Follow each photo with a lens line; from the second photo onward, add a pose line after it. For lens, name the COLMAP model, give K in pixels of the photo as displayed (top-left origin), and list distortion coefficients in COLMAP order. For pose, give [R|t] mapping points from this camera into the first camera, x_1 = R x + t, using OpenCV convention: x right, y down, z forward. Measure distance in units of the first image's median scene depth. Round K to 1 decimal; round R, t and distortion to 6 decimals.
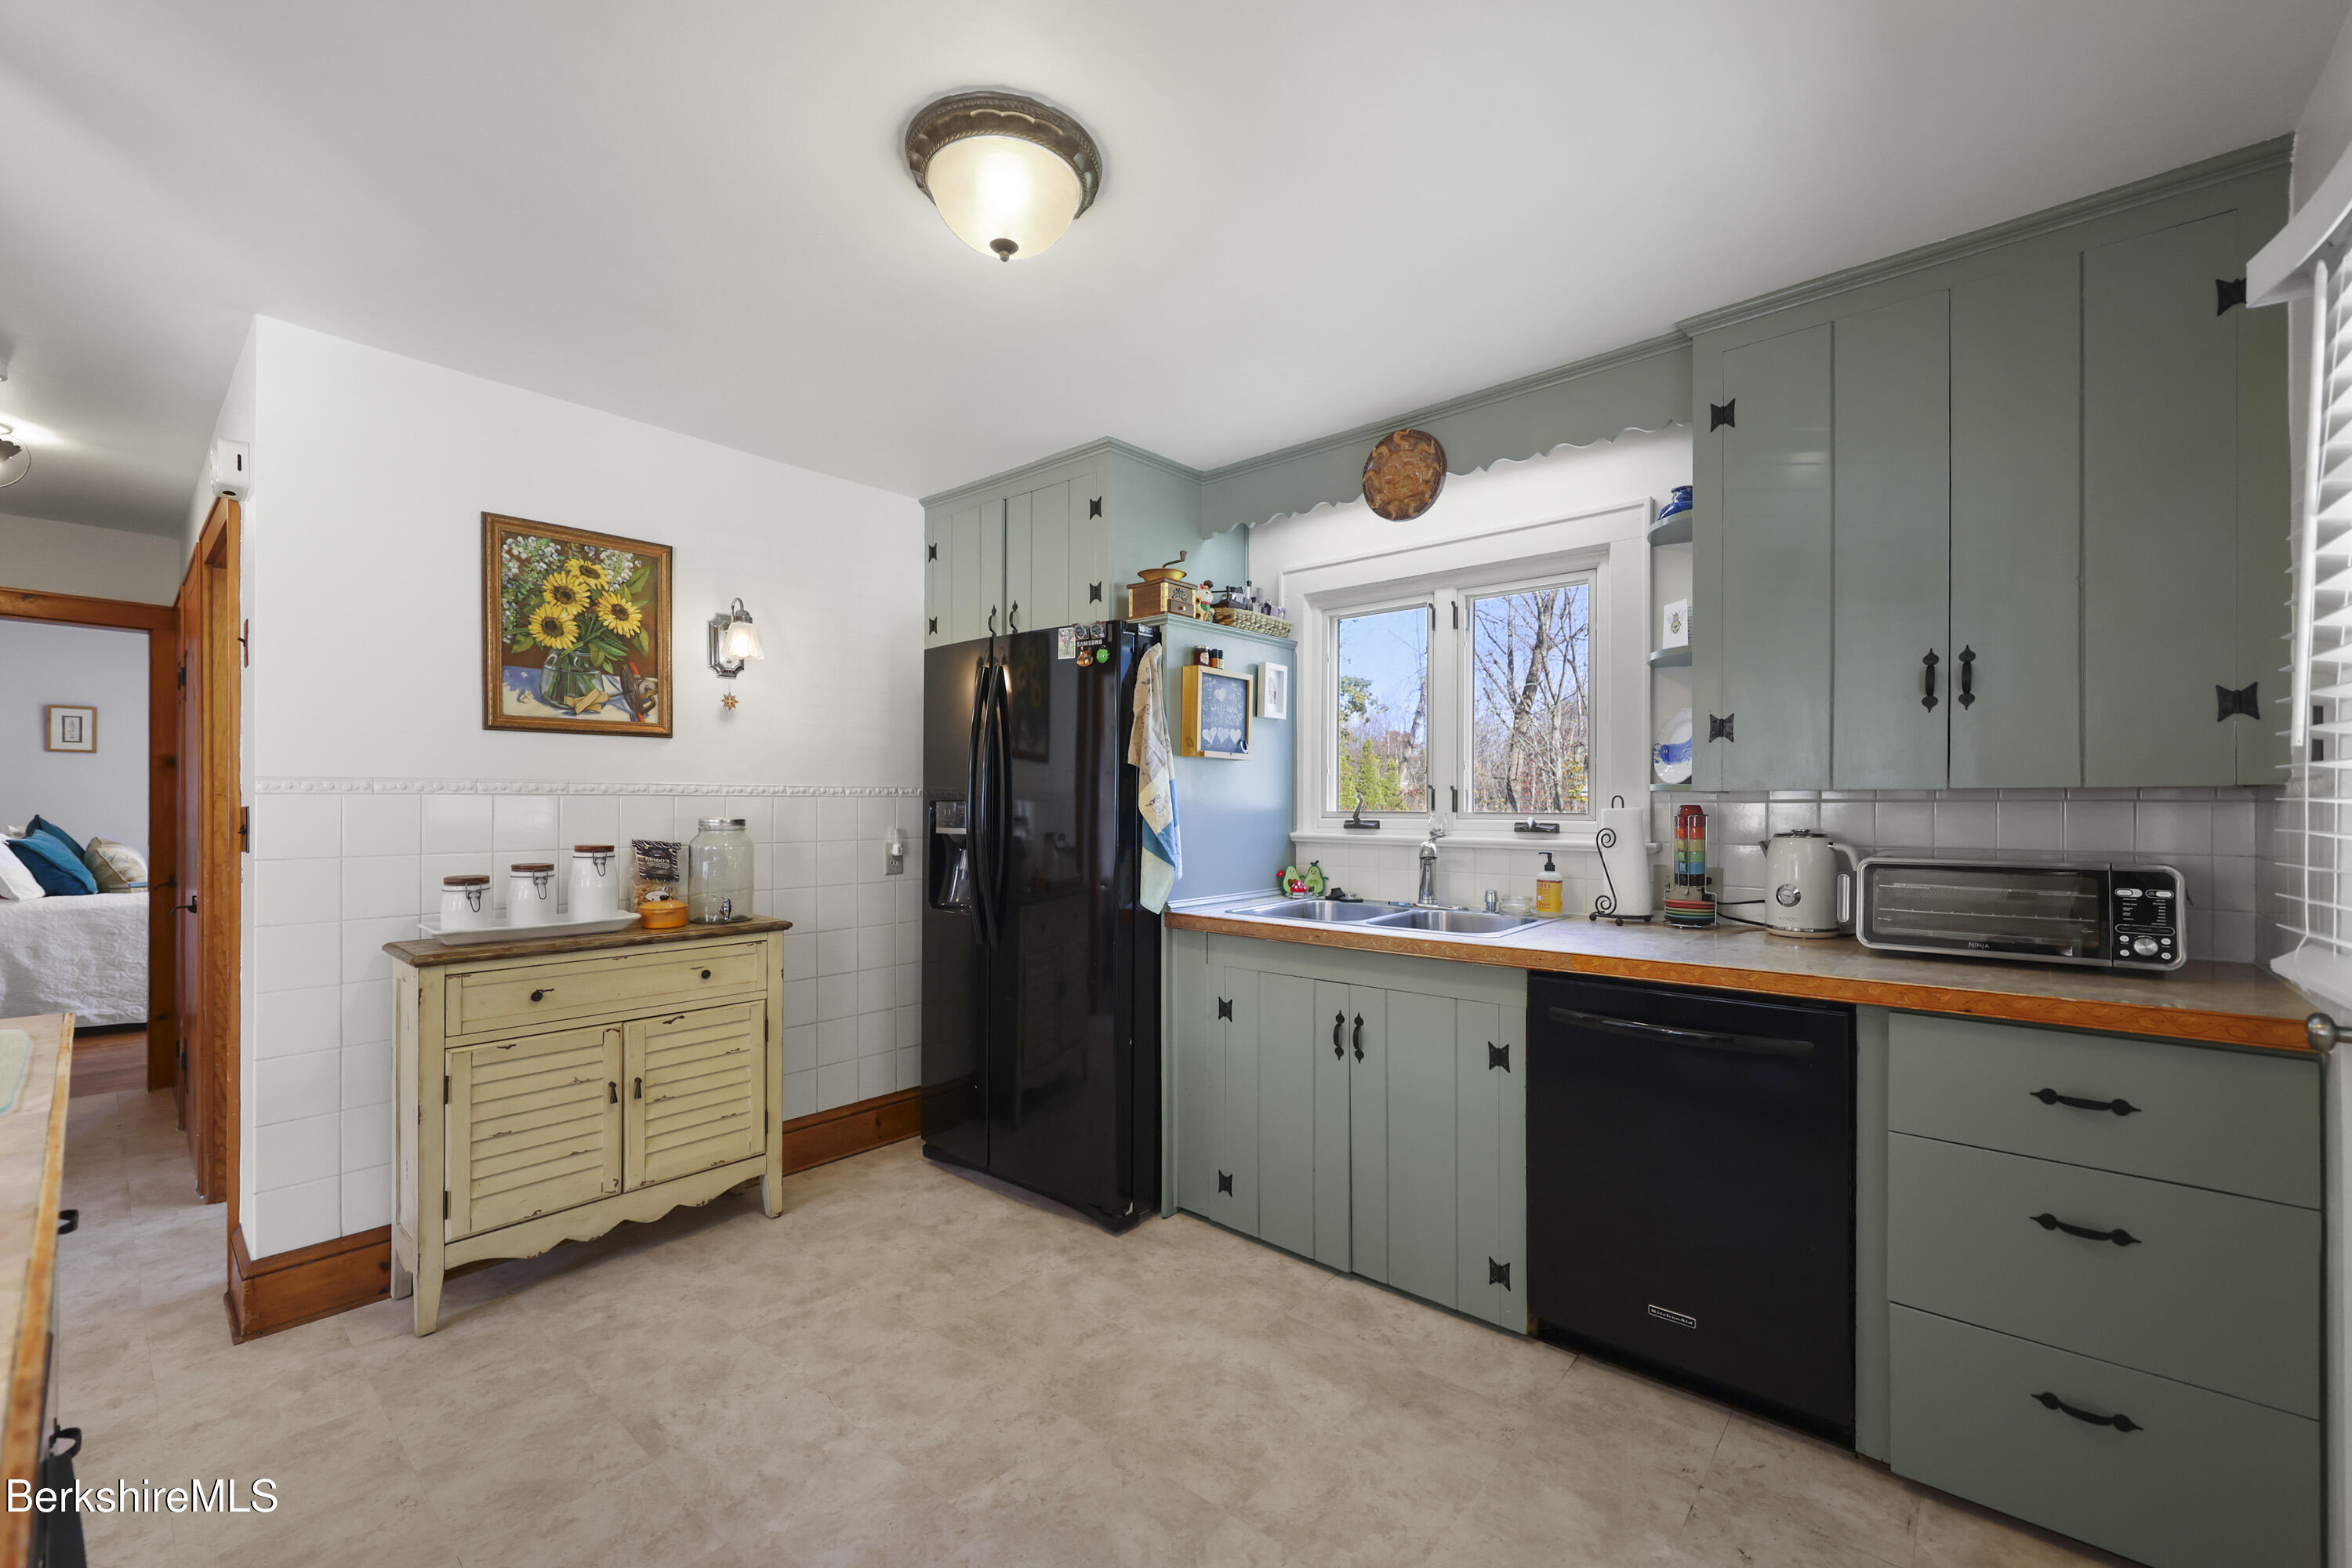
lens RADIAL K [[948.9, 0, 1180.3], [0, 948.9, 802.0], [0, 0, 1]] dist [-0.000349, -0.000728]
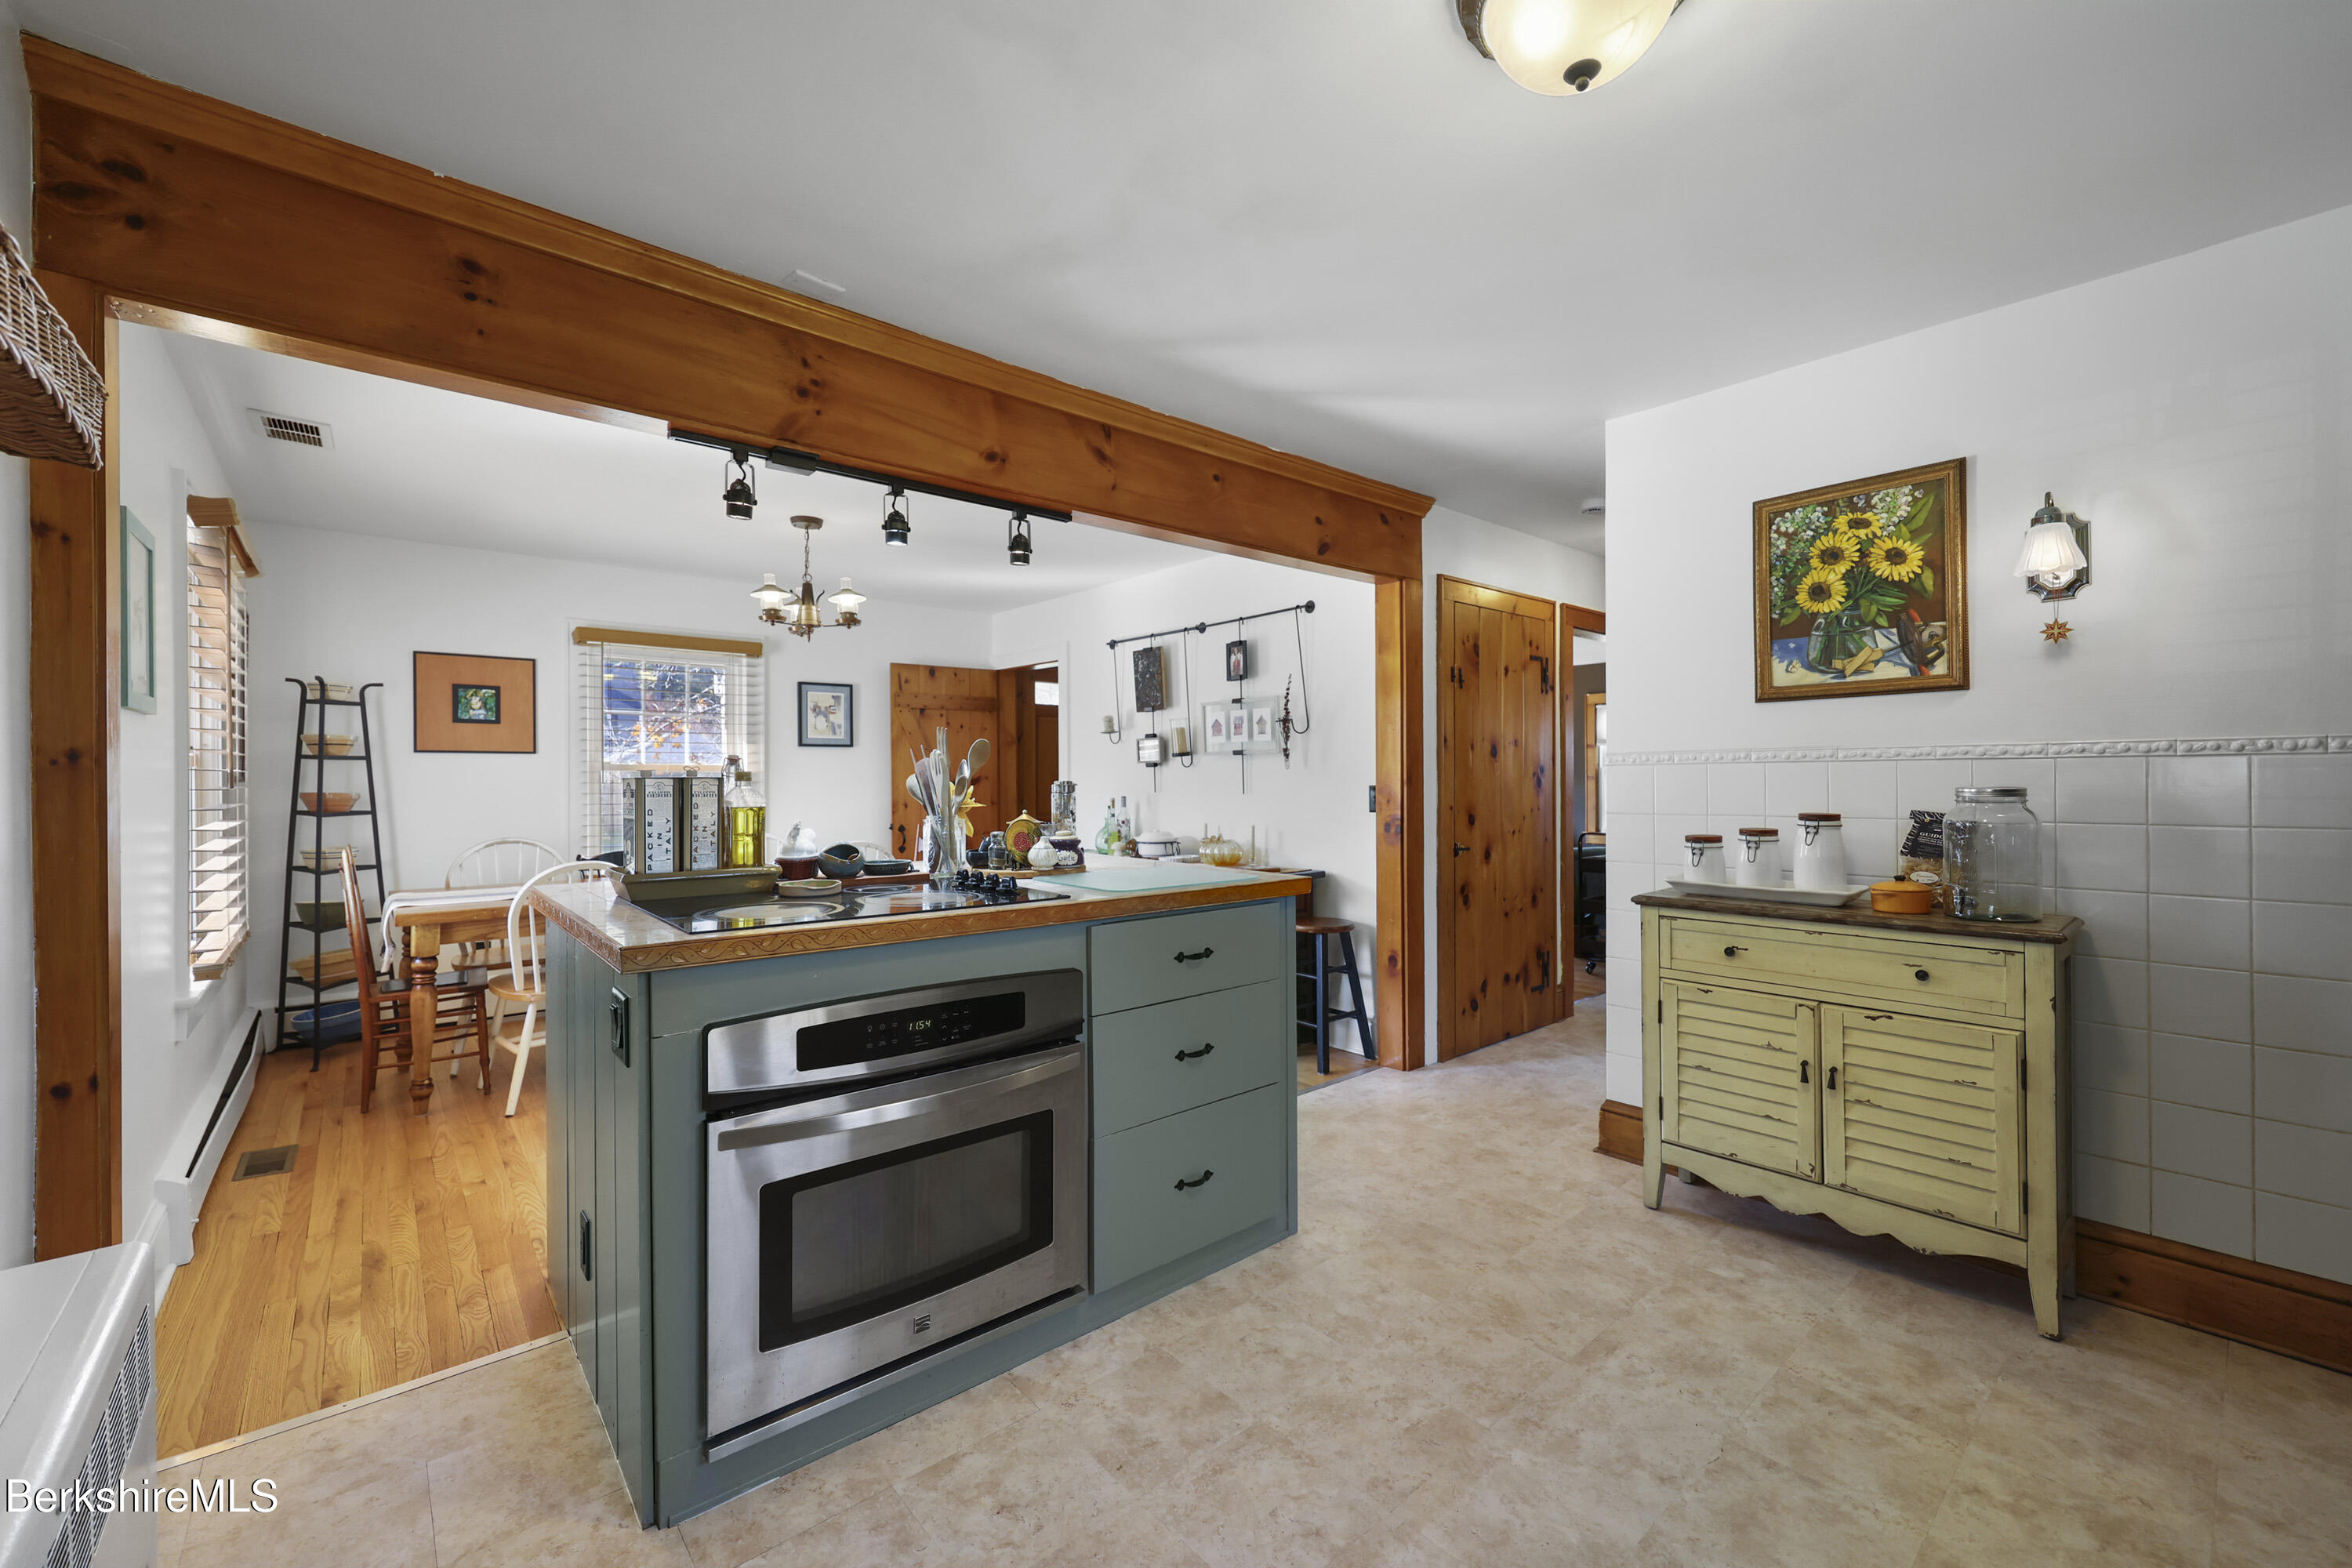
lens RADIAL K [[948.9, 0, 1181.5], [0, 948.9, 774.5], [0, 0, 1]] dist [-0.000349, -0.000728]
pose [[-0.140883, -0.003802, -0.990019, 0.425680], [0.006713, 0.999966, -0.004796, 0.006513], [0.990003, -0.007322, -0.140853, 0.497139]]
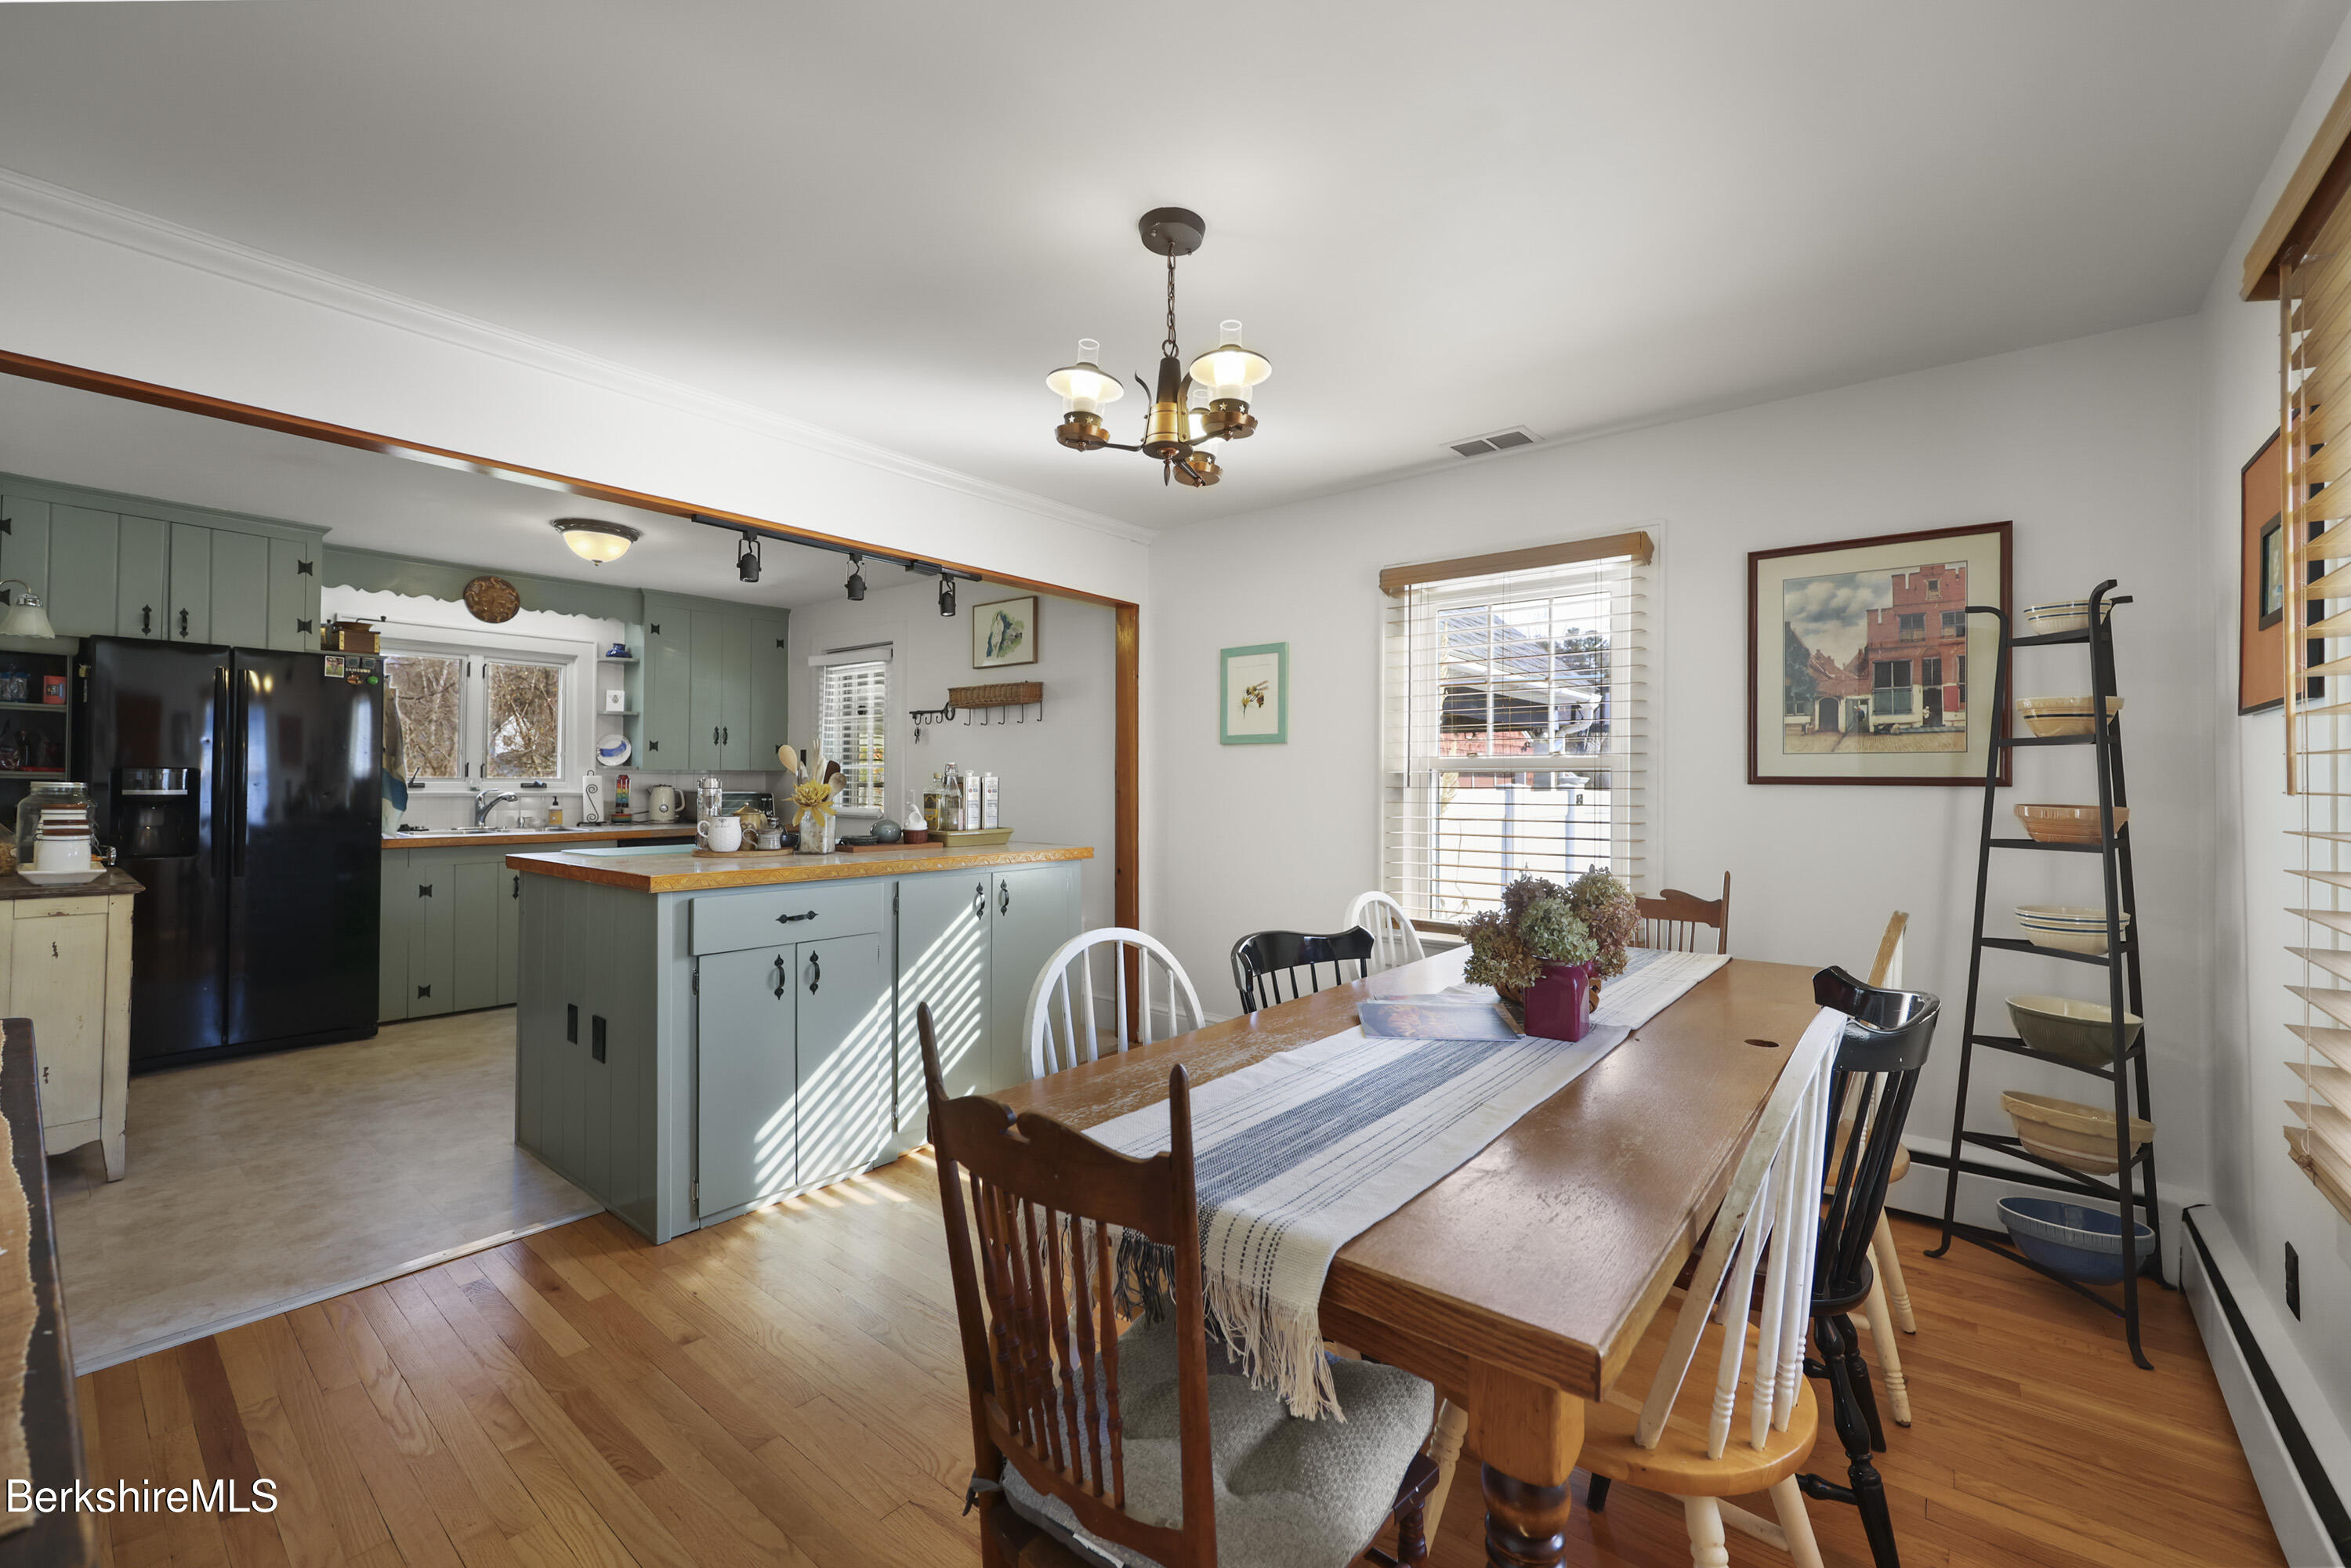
lens RADIAL K [[948.4, 0, 1186.9], [0, 948.4, 768.4], [0, 0, 1]] dist [-0.000349, -0.000728]
pose [[-0.036255, 0.011144, 0.999280, -1.844545], [-0.008850, 0.999895, -0.011472, 0.002144], [-0.999303, -0.009259, -0.036152, -0.347910]]
